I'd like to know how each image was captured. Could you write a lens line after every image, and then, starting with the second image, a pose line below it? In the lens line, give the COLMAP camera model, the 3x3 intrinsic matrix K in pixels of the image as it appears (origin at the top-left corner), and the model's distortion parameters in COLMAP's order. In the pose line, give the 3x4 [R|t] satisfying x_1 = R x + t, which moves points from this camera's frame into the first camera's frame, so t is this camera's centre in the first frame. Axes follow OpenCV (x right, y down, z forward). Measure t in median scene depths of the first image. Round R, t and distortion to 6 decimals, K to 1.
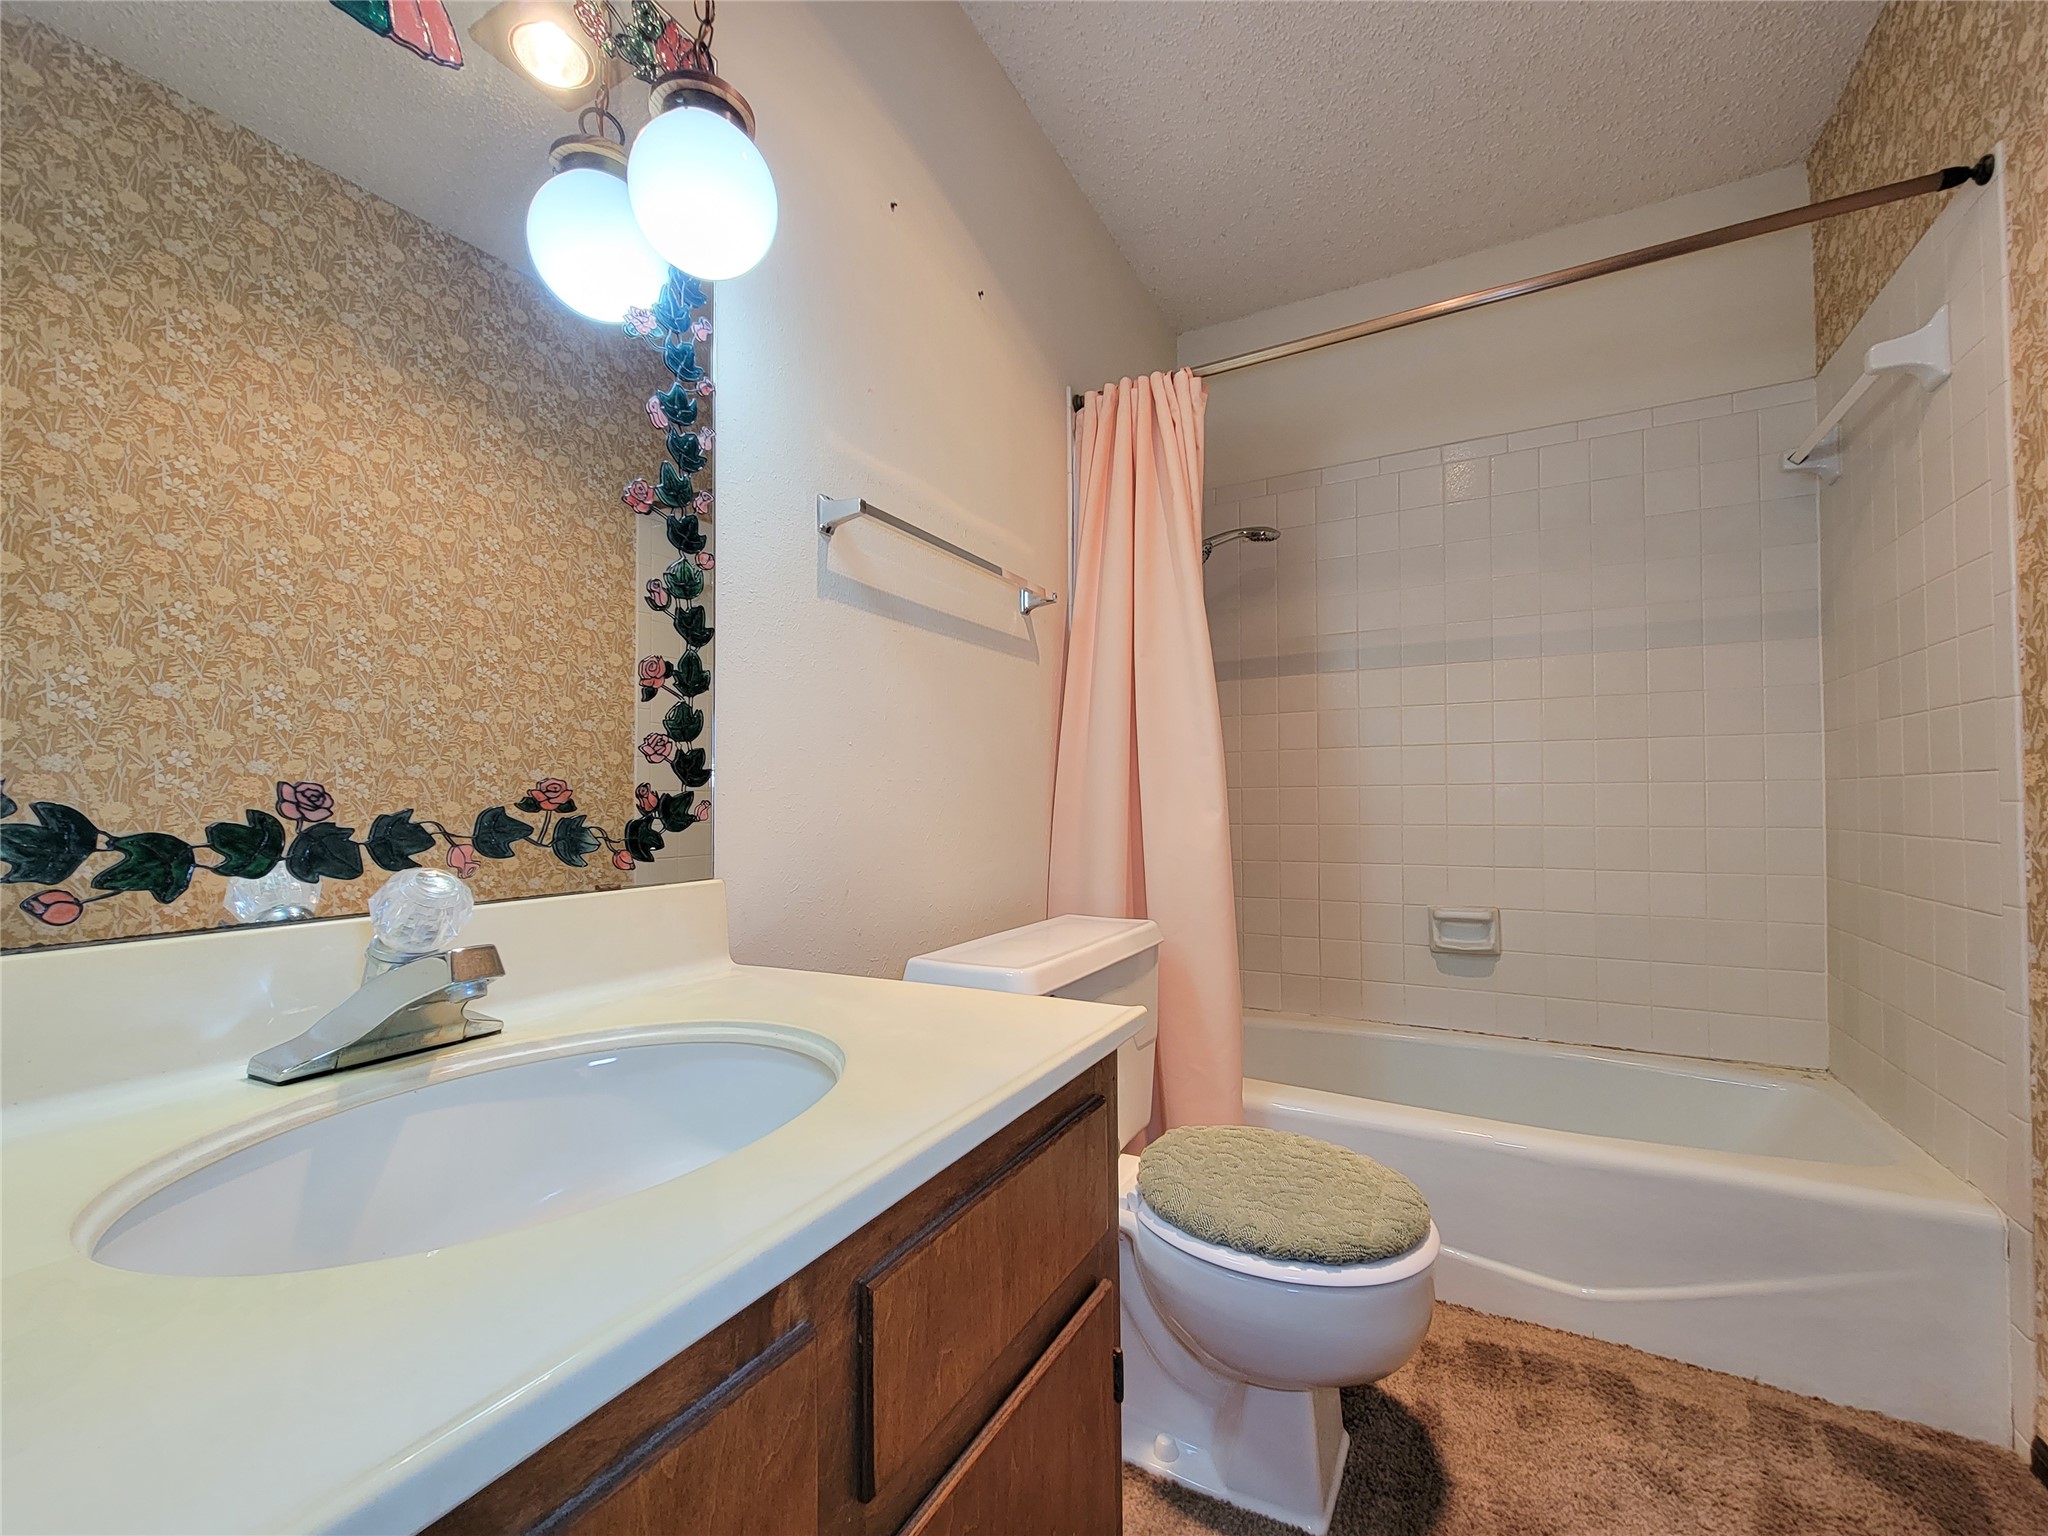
lens RADIAL K [[837.9, 0, 1011.9], [0, 837.9, 774.5], [0, 0, 1]] dist [0.003103, -0.002848]
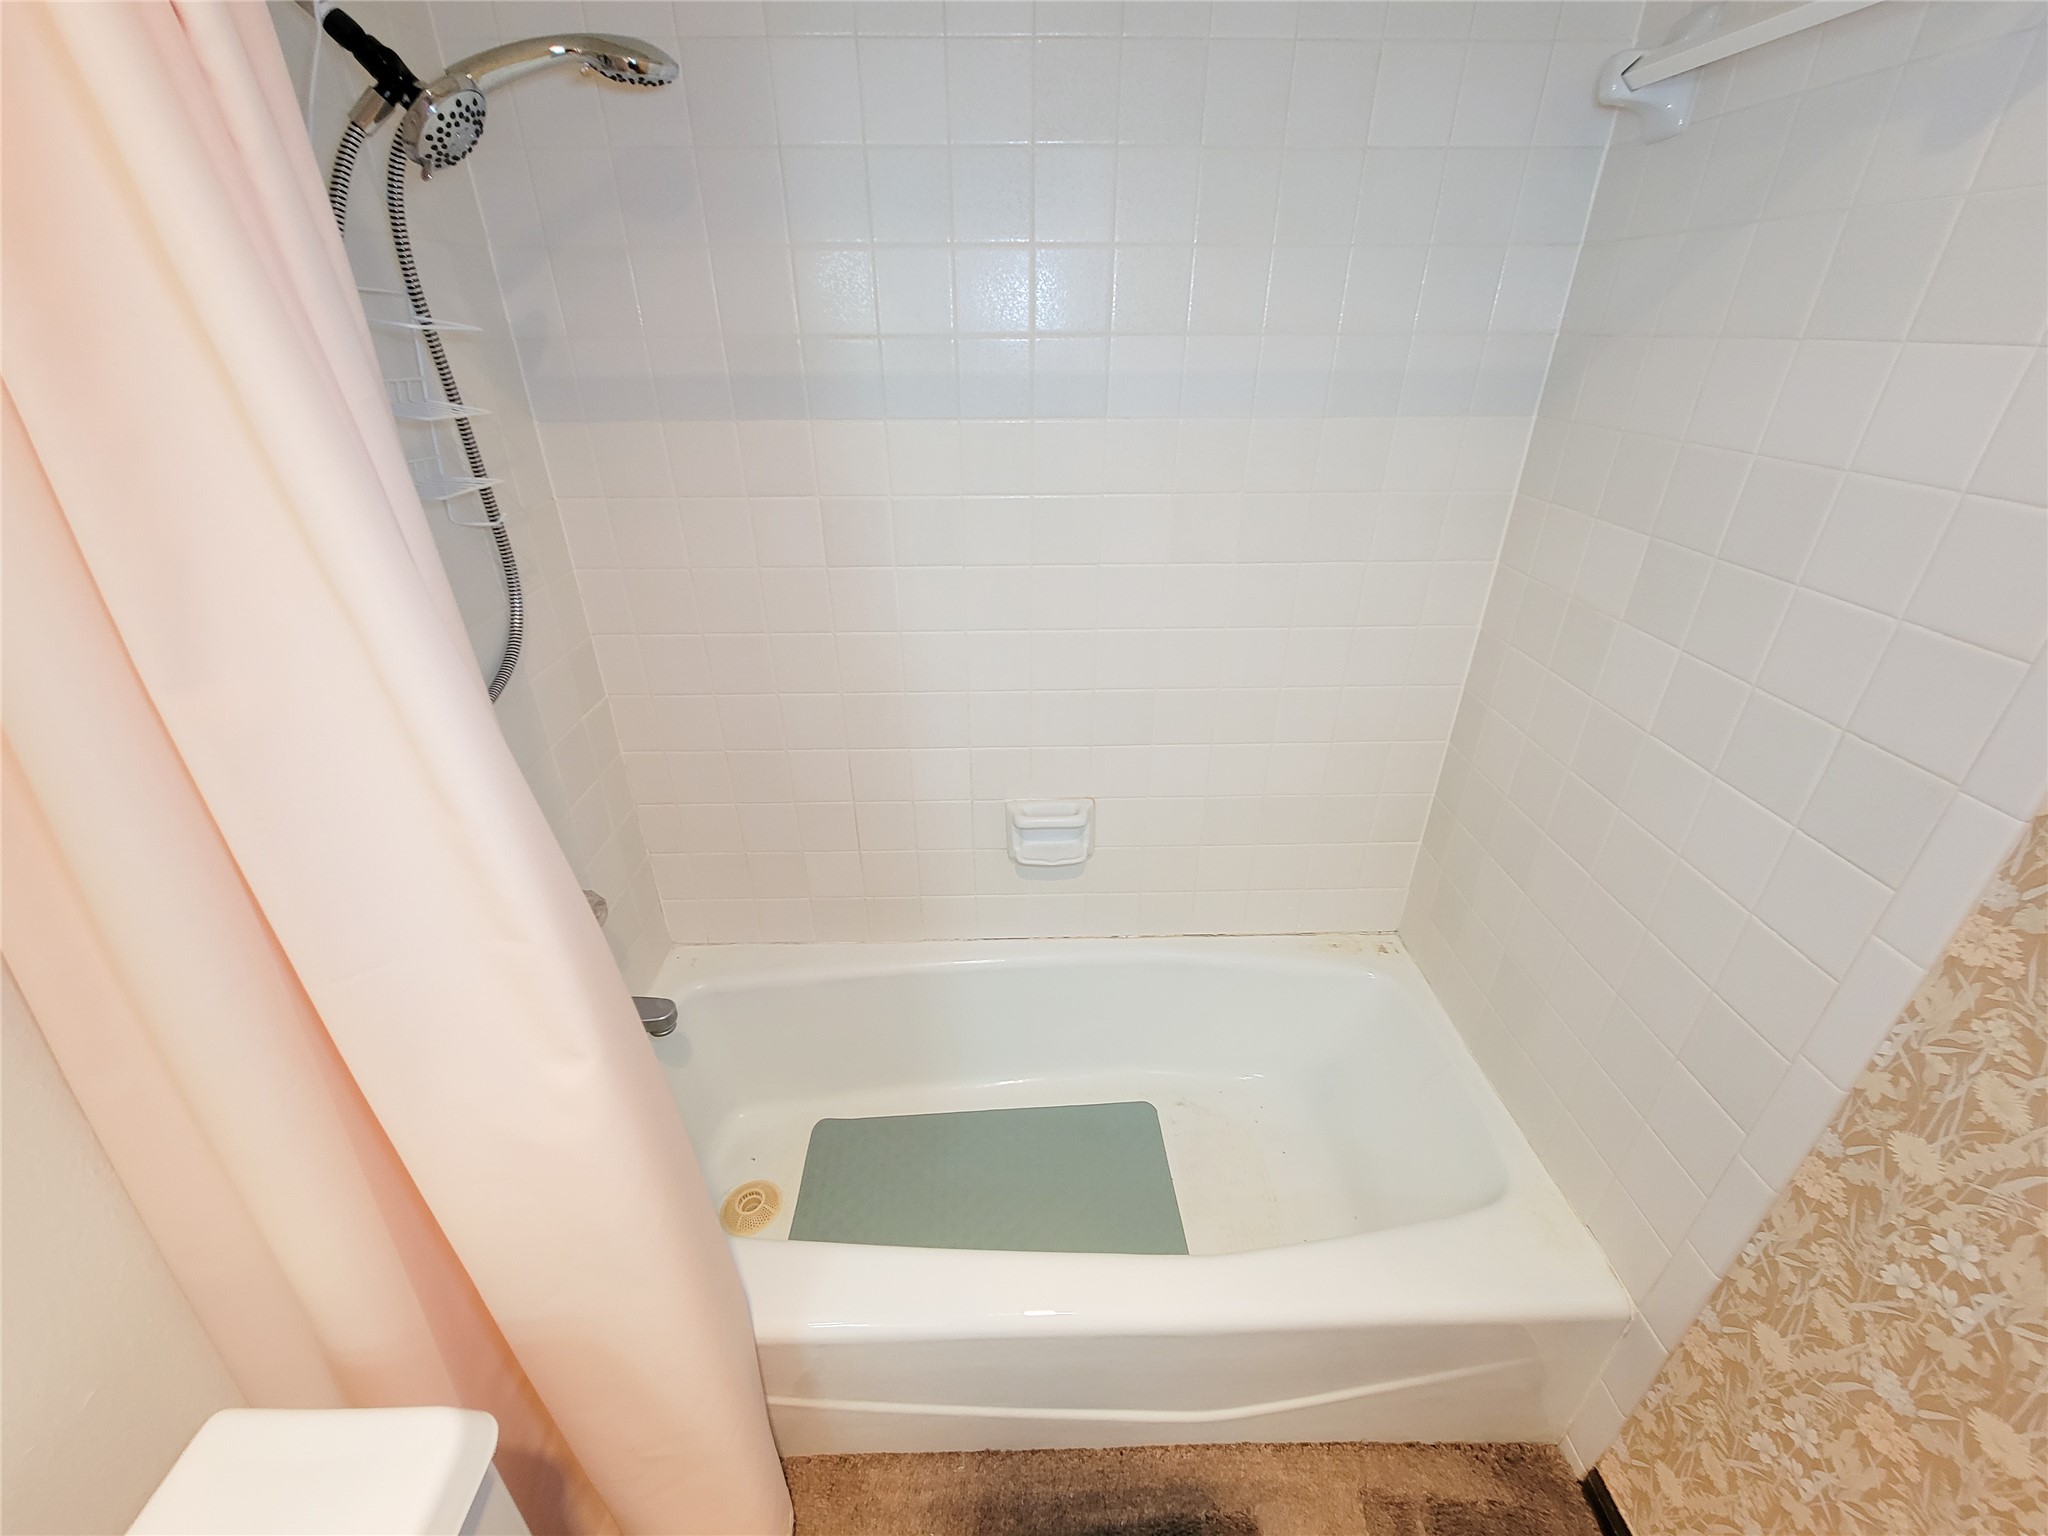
lens RADIAL K [[837.9, 0, 1029.6], [0, 837.9, 777.3], [0, 0, 1]] dist [0.003103, -0.002848]
pose [[0.859517, -0.237766, 0.452436, 0.398680], [-0.016028, 0.872233, 0.488828, -0.376166], [-0.510857, -0.427407, 0.745888, 0.933675]]
